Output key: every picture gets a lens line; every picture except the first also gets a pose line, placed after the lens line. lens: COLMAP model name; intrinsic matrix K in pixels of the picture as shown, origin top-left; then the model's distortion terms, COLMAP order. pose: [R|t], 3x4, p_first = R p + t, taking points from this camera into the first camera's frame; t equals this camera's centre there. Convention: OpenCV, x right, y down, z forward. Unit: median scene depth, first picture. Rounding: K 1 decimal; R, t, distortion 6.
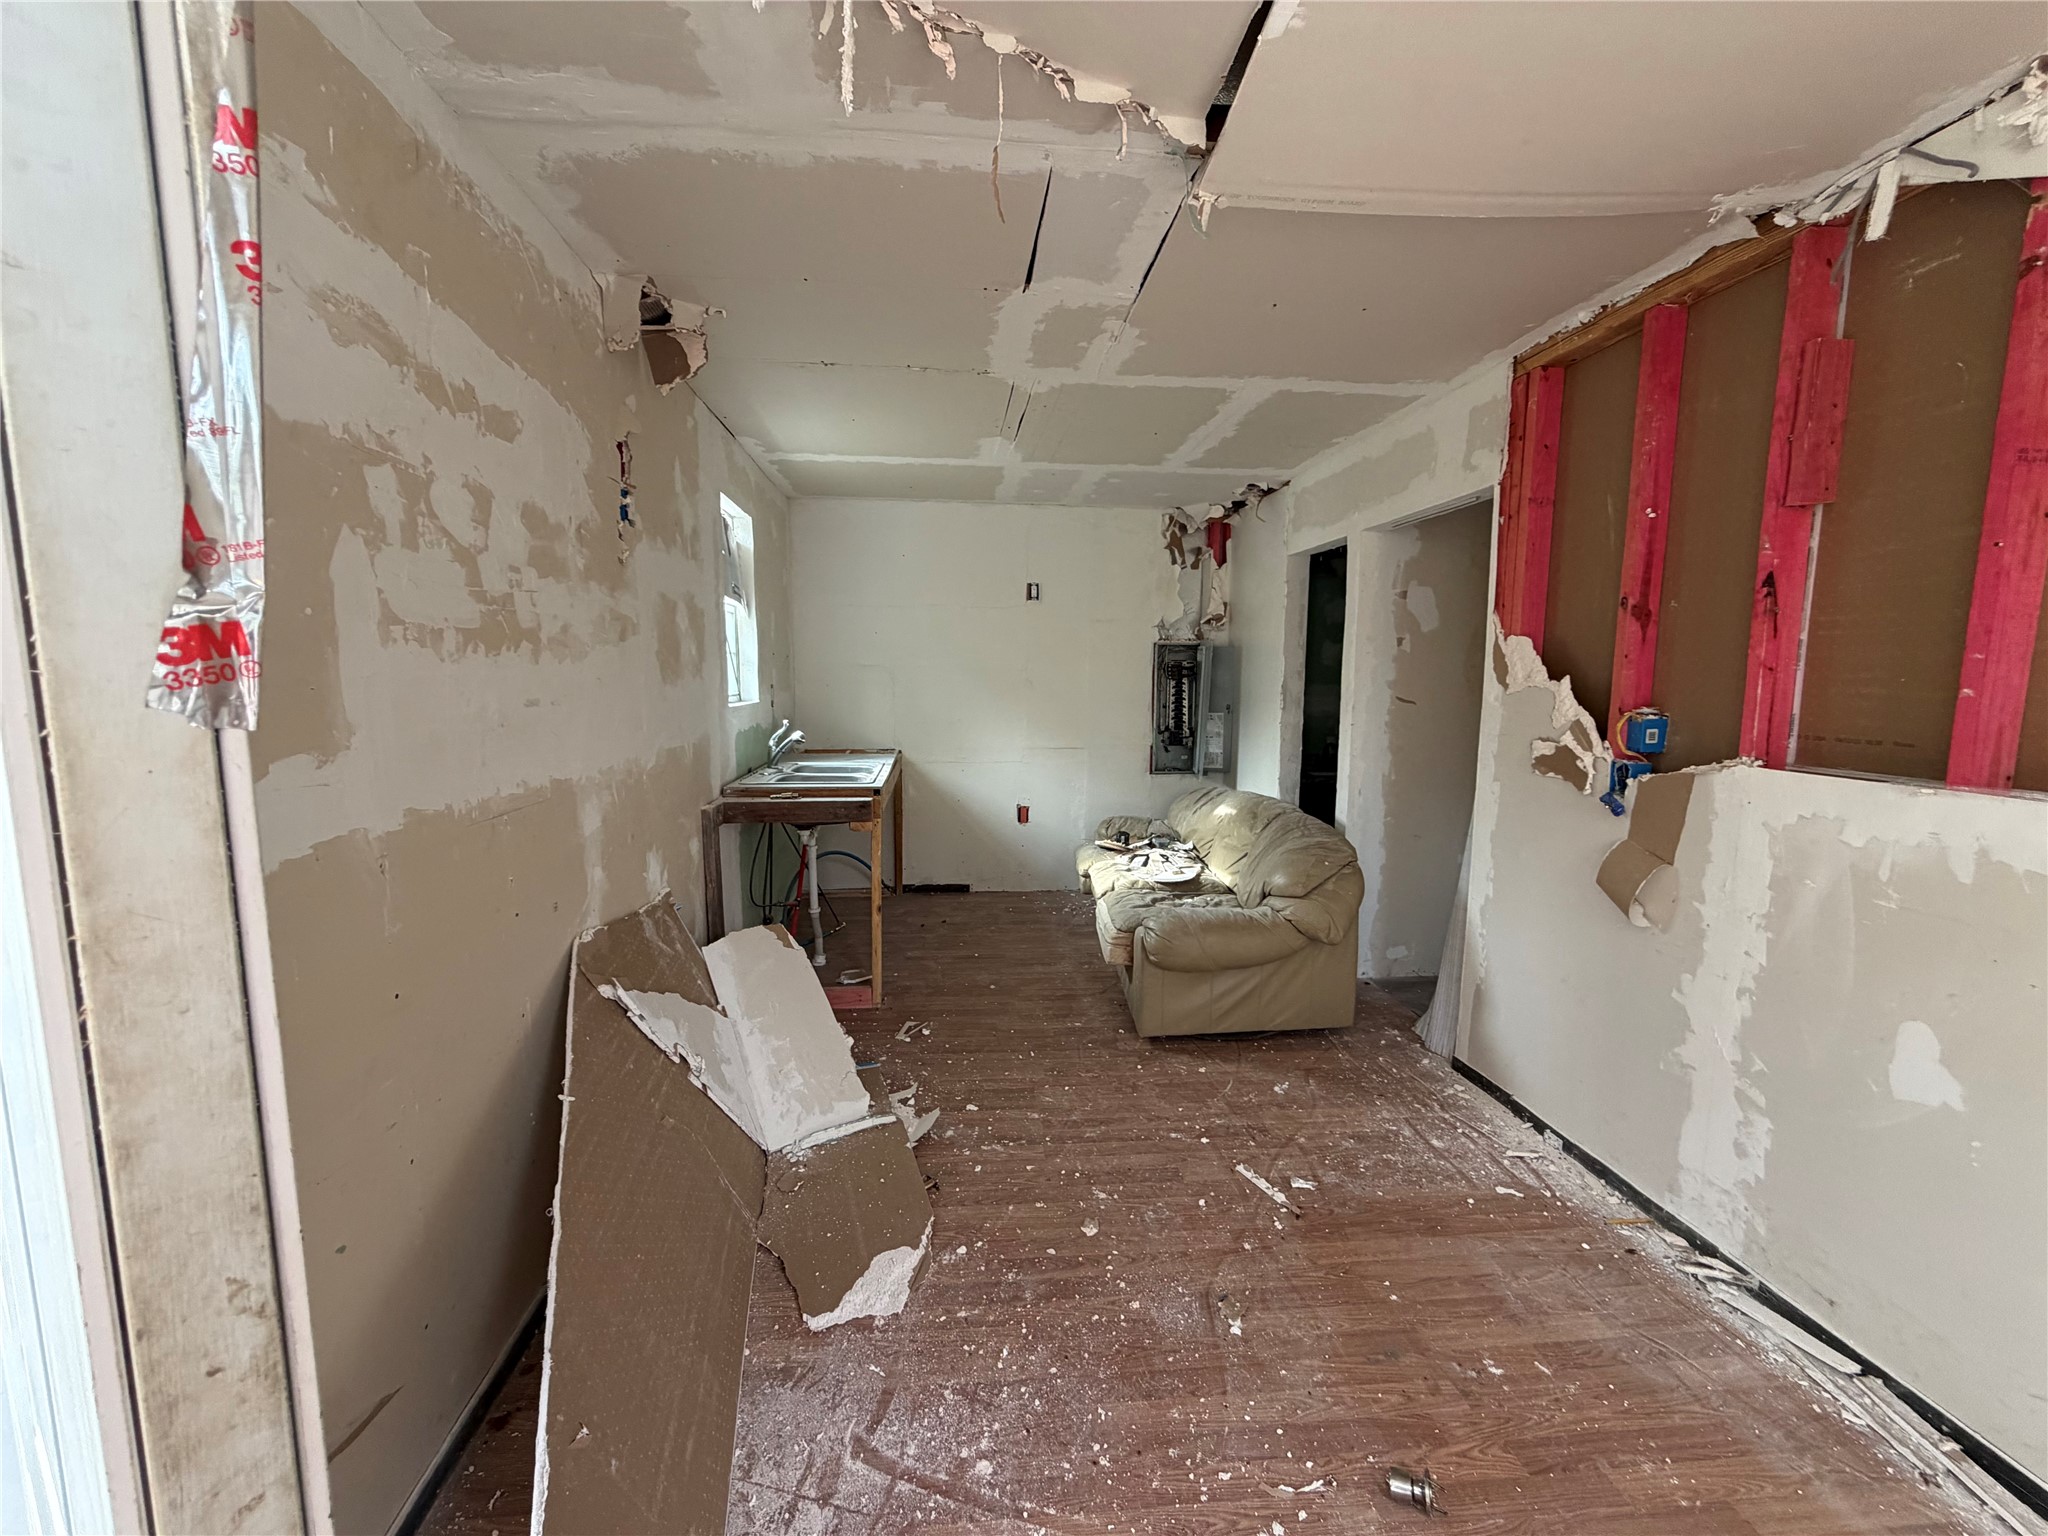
lens RADIAL K [[815.0, 0, 1017.0], [0, 815.0, 772.3], [0, 0, 1]] dist [-0.001727, 0.000613]
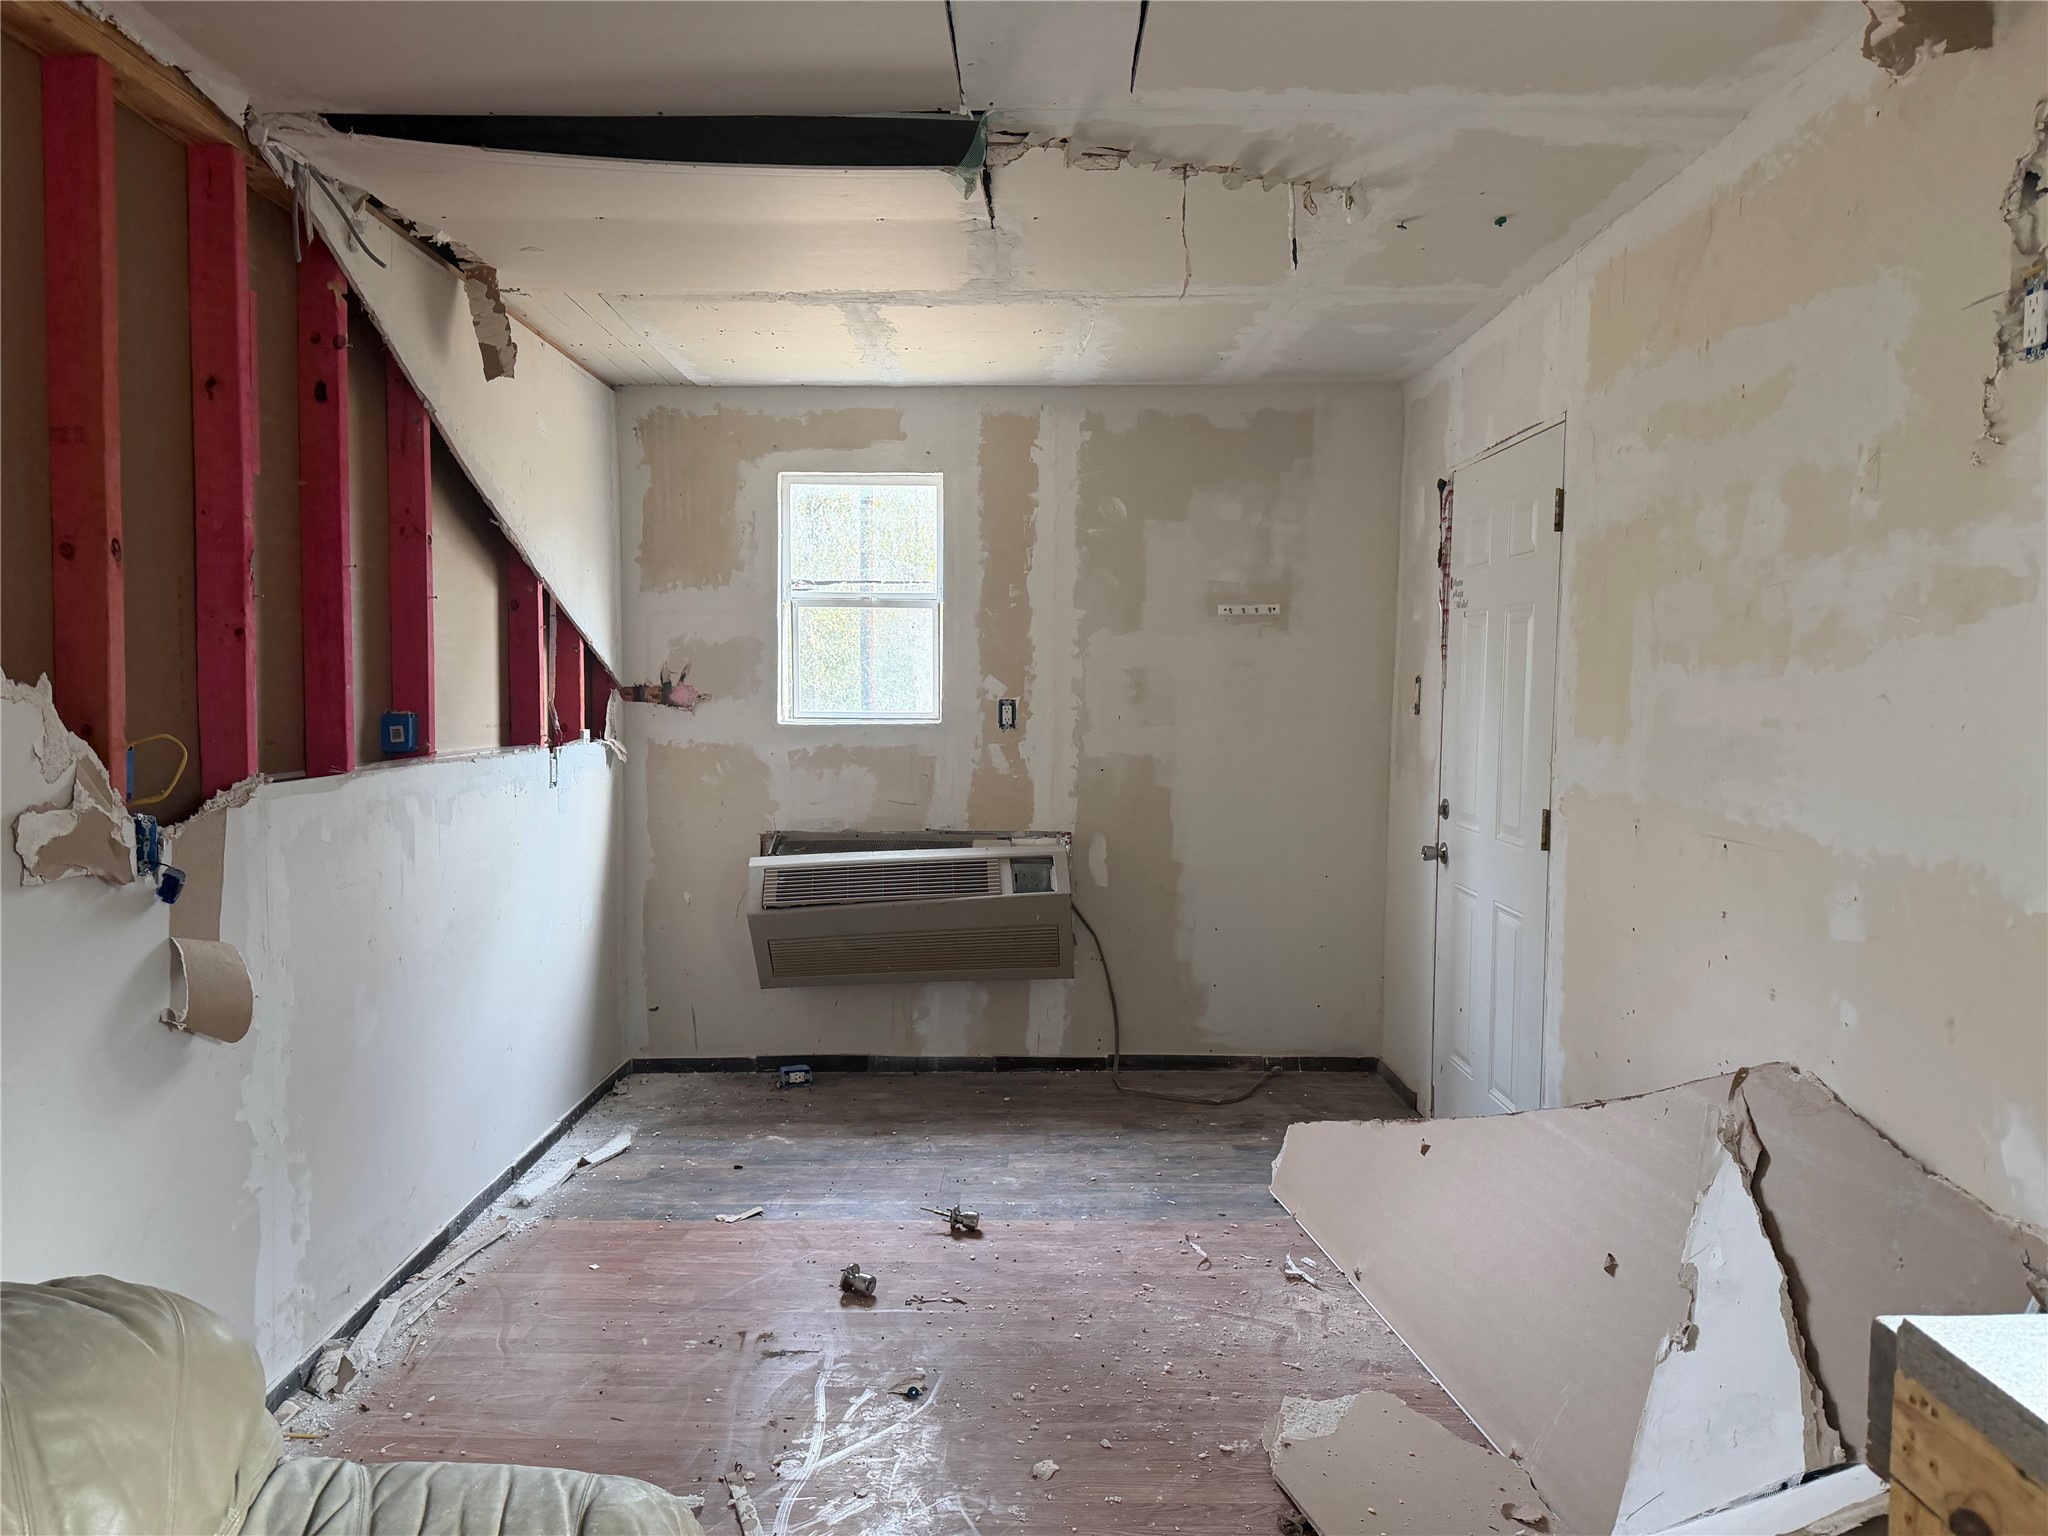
lens RADIAL K [[1430.0, 0, 1021.4], [0, 1430.0, 769.3], [0, 0, 1]] dist [-0.003069, -0.000695]
pose [[-0.994845, -0.014804, 0.100326, -0.003409], [0.003170, 0.984265, 0.176669, -0.285172], [-0.101362, 0.176076, -0.979144, 2.413213]]
